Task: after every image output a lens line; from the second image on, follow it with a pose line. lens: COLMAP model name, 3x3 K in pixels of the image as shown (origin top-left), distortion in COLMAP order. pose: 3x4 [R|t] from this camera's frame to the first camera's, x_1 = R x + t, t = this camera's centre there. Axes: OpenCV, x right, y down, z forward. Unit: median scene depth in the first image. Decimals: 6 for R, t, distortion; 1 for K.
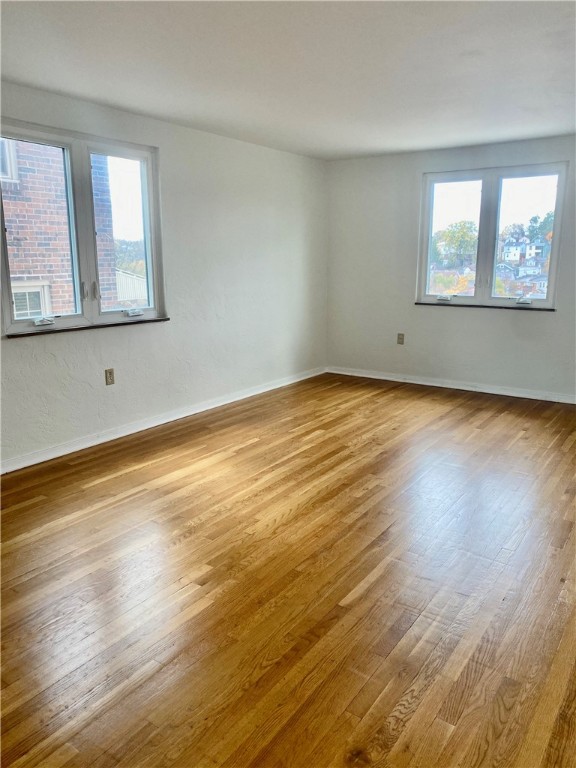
lens RADIAL K [[580.0, 0, 288.0], [0, 580.0, 384.0], [0, 0, 1]] dist [0.056839, -0.063148]
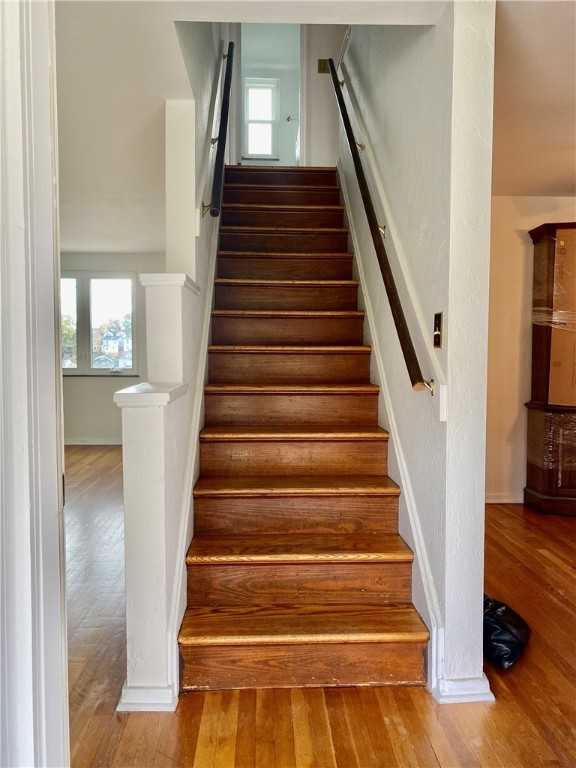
lens RADIAL K [[580.0, 0, 288.0], [0, 580.0, 384.0], [0, 0, 1]] dist [0.056839, -0.063148]
pose [[0.794735, -0.029201, 0.606253, -0.084530], [0.122204, 0.986085, -0.112702, 0.084602], [-0.594526, 0.163655, 0.787245, -0.257875]]
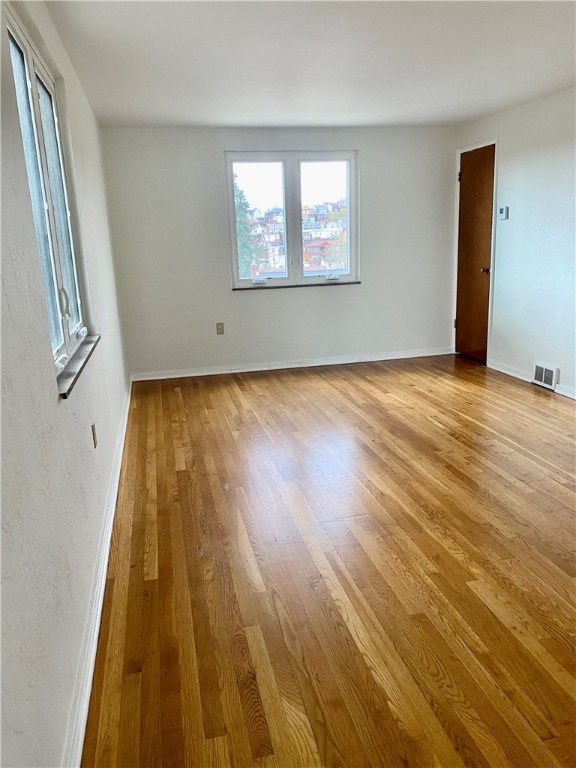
lens RADIAL K [[580.0, 0, 288.0], [0, 580.0, 384.0], [0, 0, 1]] dist [0.056839, -0.063148]
pose [[0.679348, -0.205286, 0.704516, -0.478973], [0.194258, 0.976132, 0.097113, -0.070352], [-0.707637, 0.070884, 0.703012, 0.315851]]
